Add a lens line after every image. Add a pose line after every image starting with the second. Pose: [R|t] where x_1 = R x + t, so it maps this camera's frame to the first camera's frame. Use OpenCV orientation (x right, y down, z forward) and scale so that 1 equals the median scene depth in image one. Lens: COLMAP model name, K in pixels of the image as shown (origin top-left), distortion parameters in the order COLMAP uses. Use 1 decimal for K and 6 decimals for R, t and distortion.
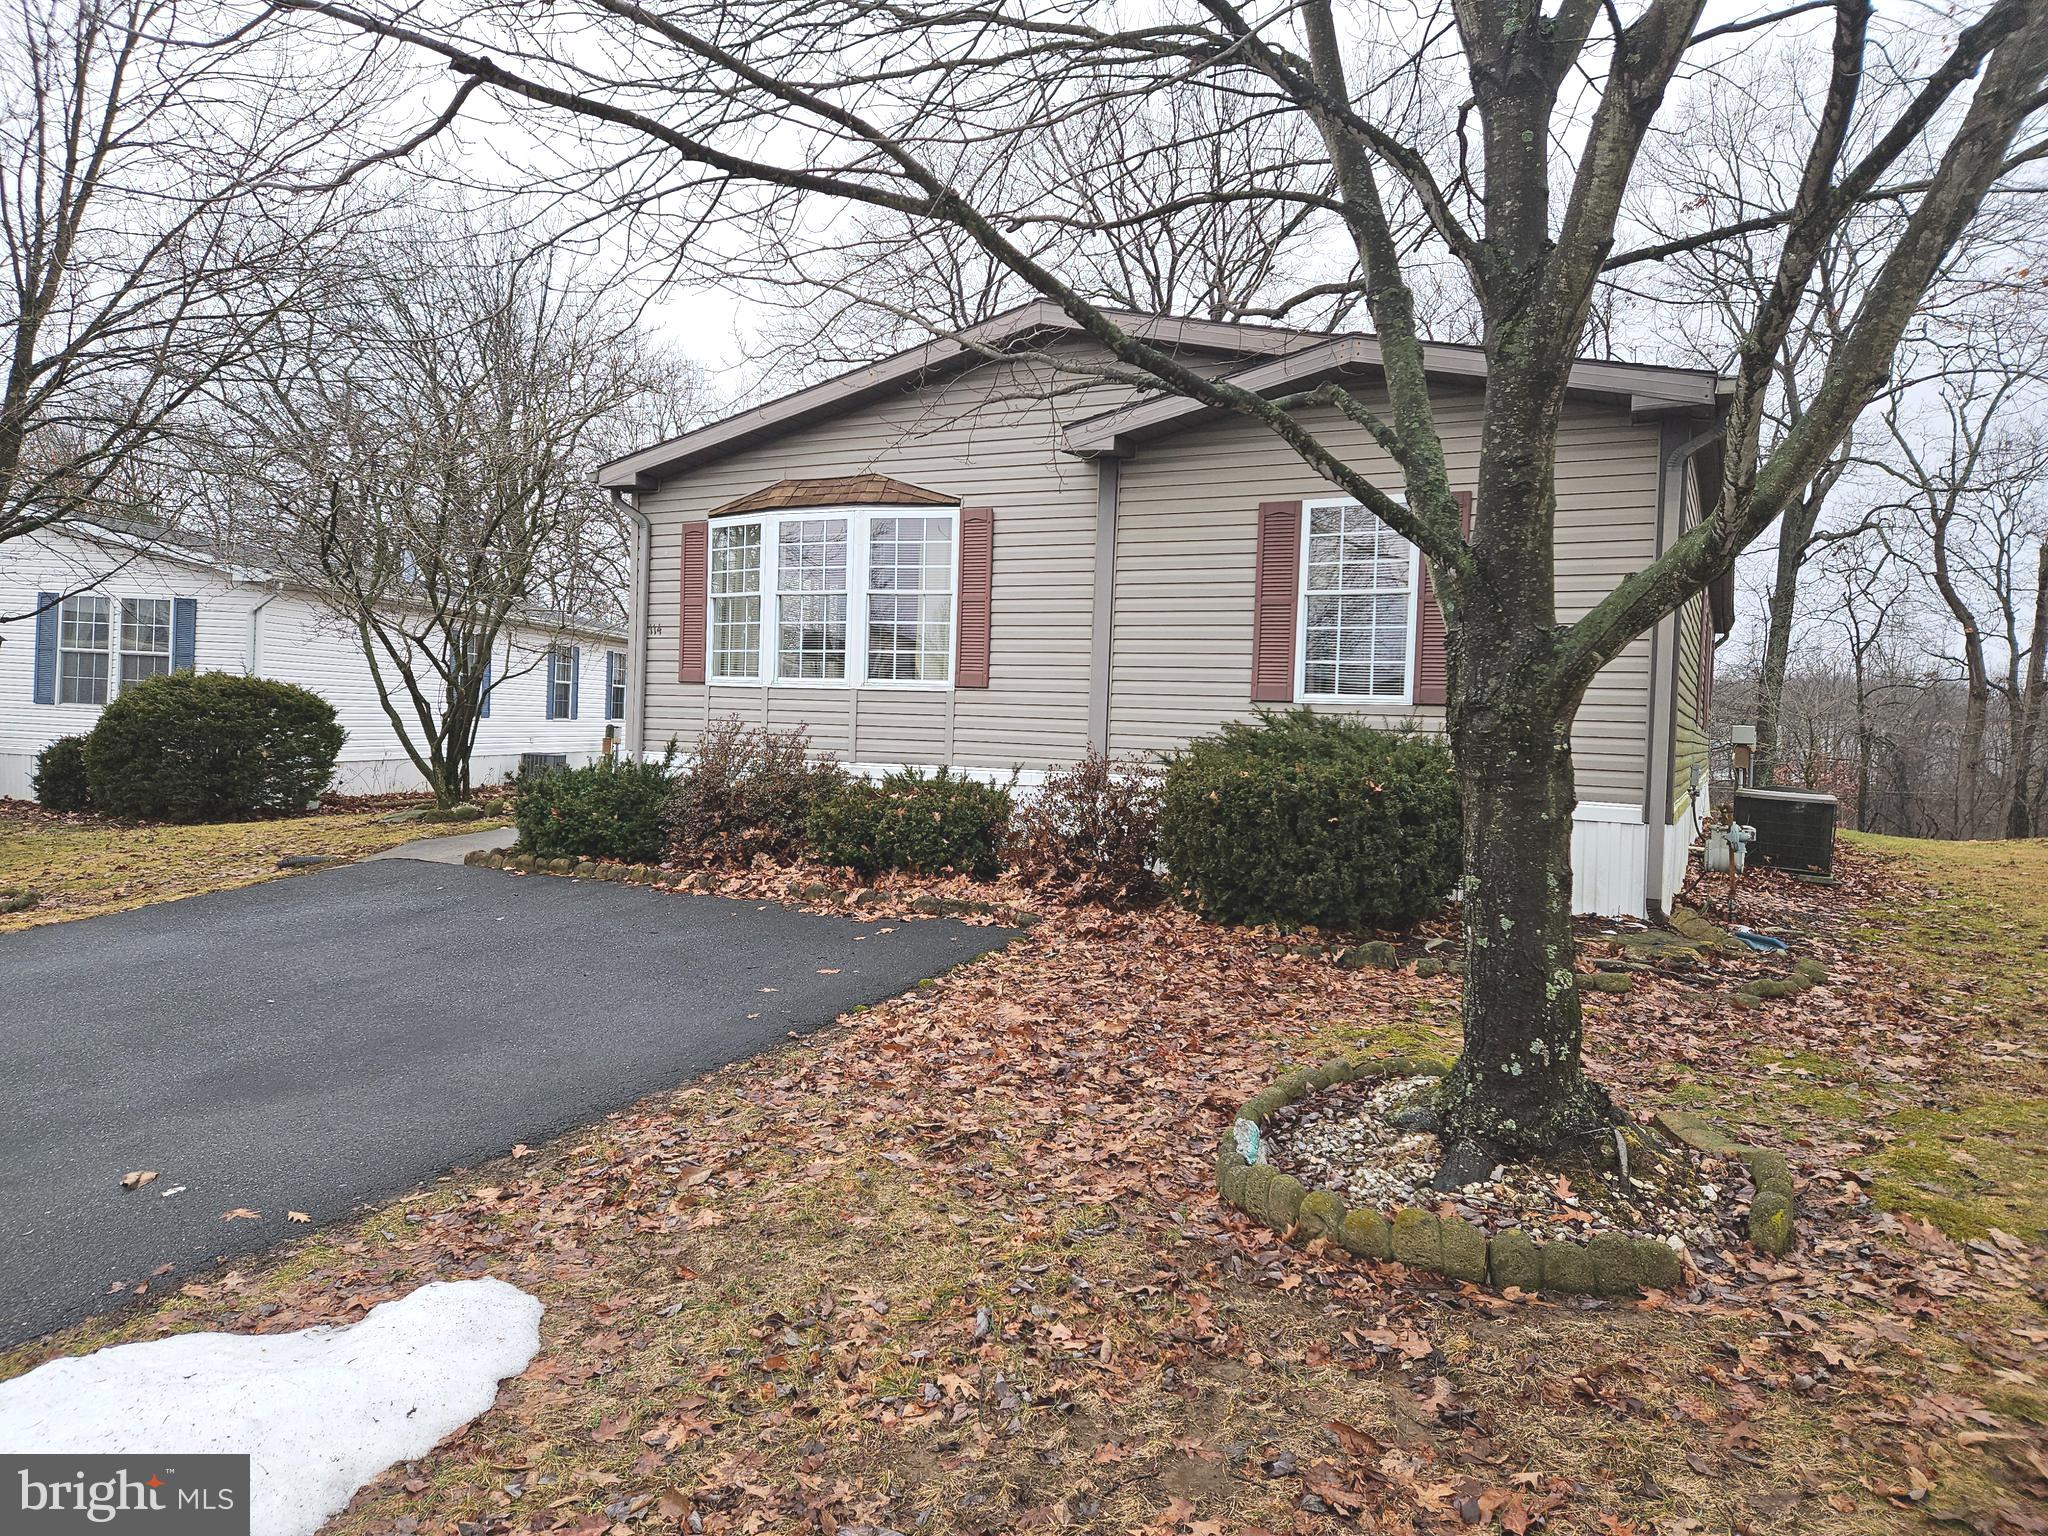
lens RADIAL K [[1350.6, 0, 1015.0], [0, 1350.6, 775.1], [0, 0, 1]] dist [0.110175, -0.116399]
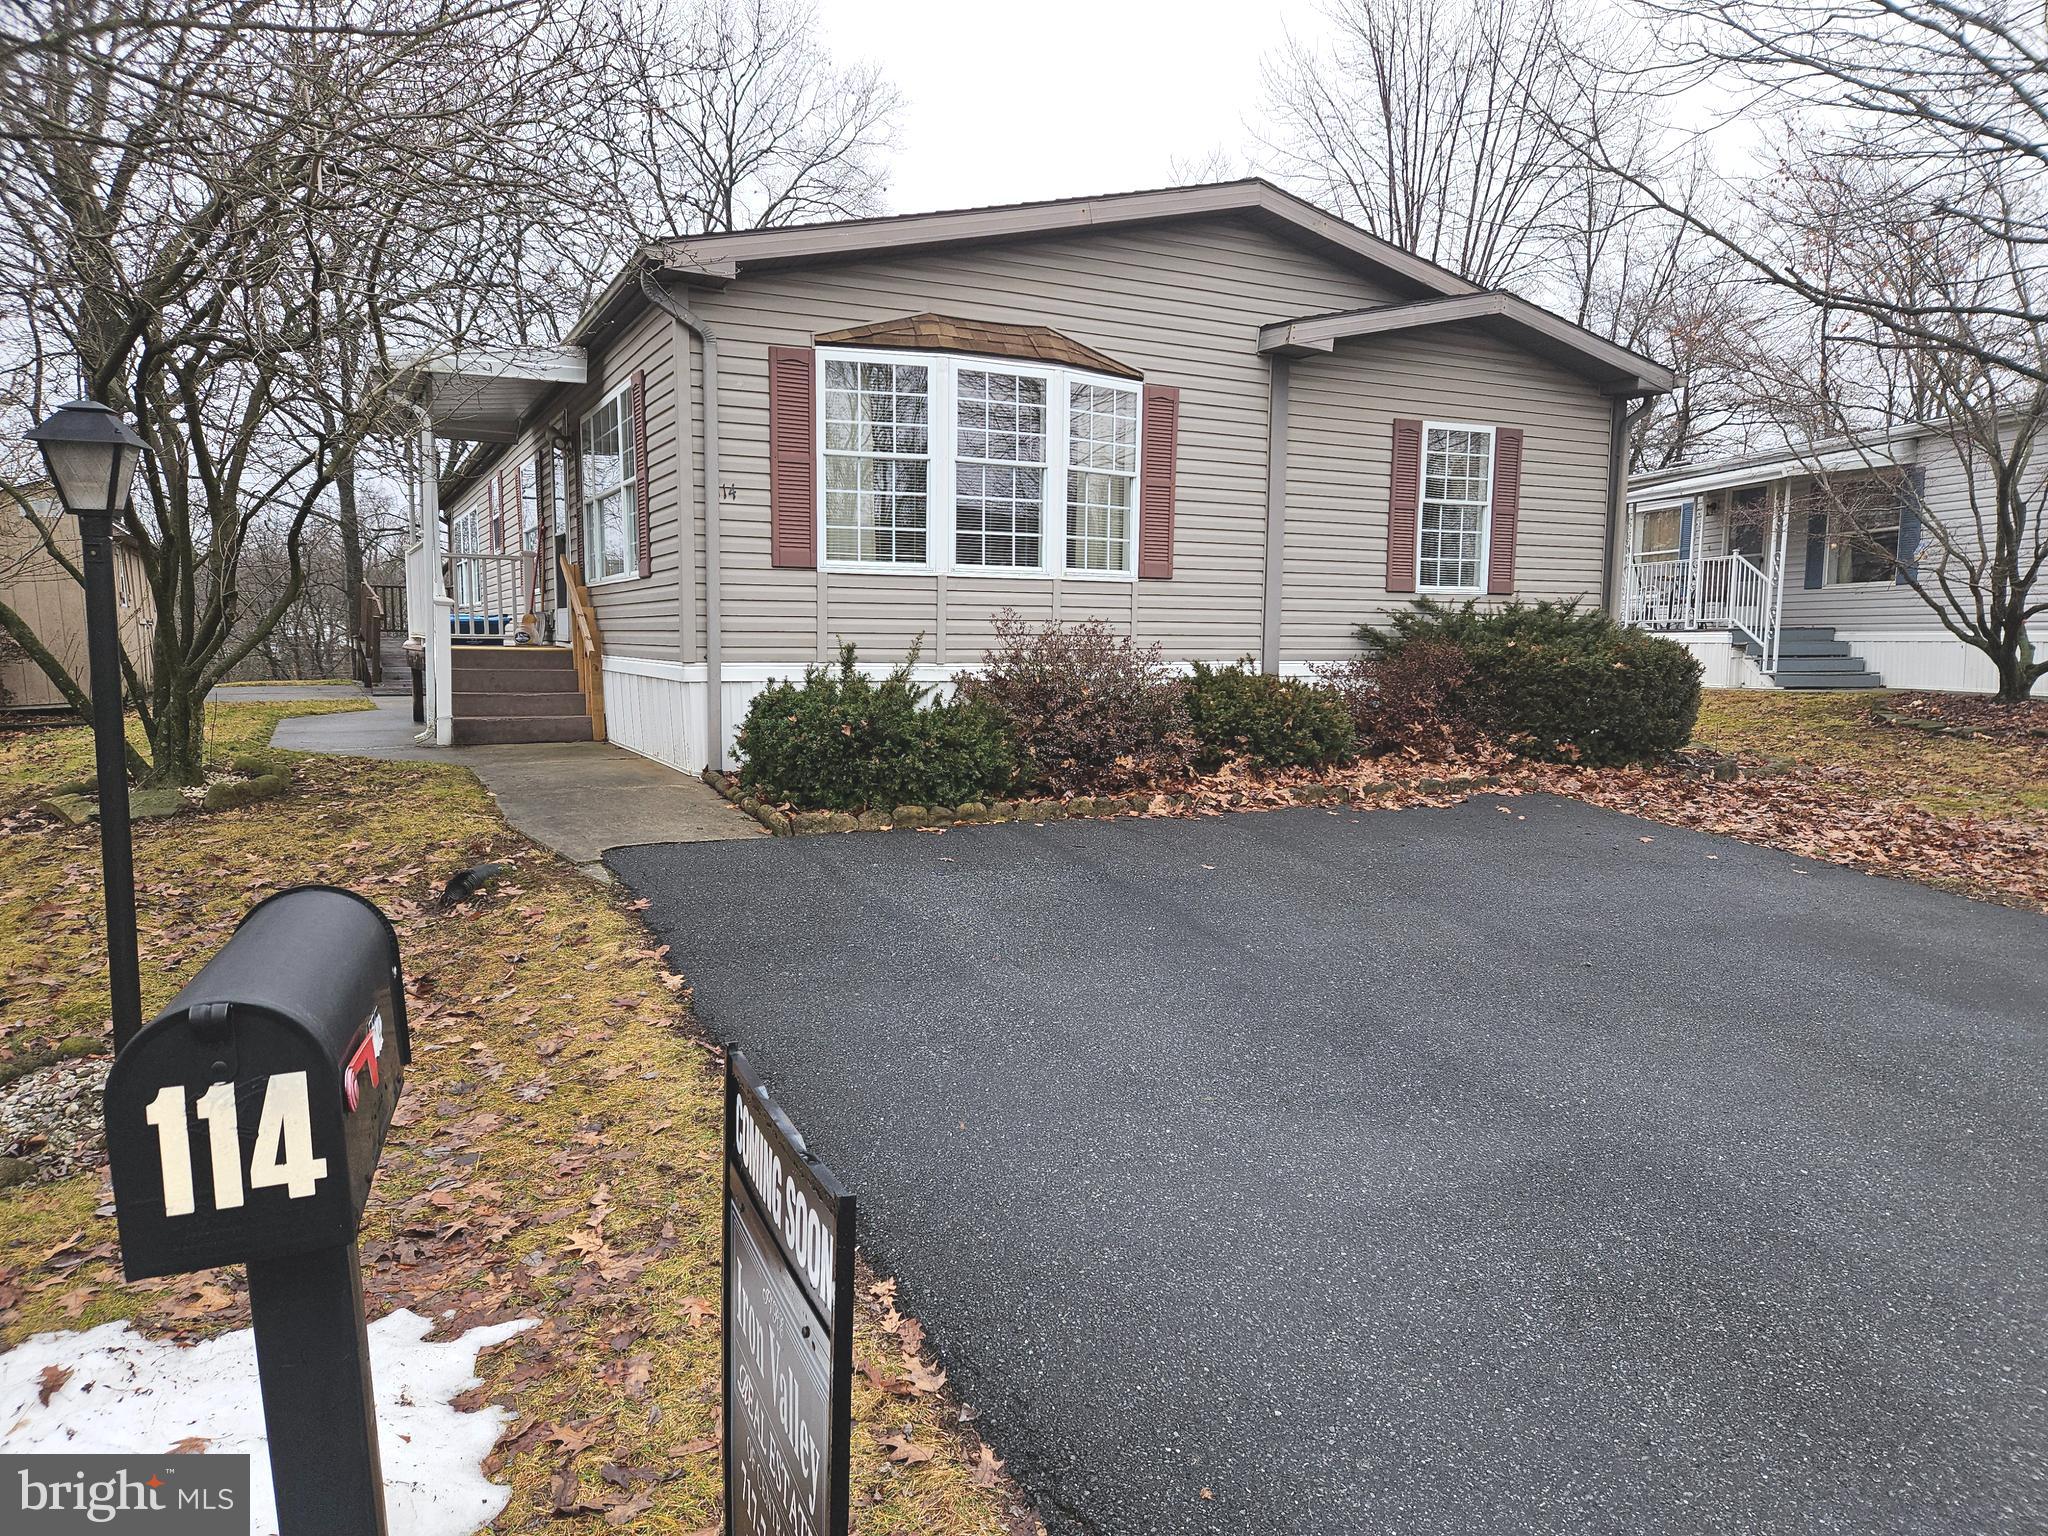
lens RADIAL K [[1350.6, 0, 1015.0], [0, 1350.6, 775.1], [0, 0, 1]] dist [0.110175, -0.116399]
pose [[0.576758, -0.124070, 0.807438, -0.879403], [0.029614, 0.990925, 0.131111, -0.055440], [-0.816378, -0.051708, 0.575198, 0.519031]]
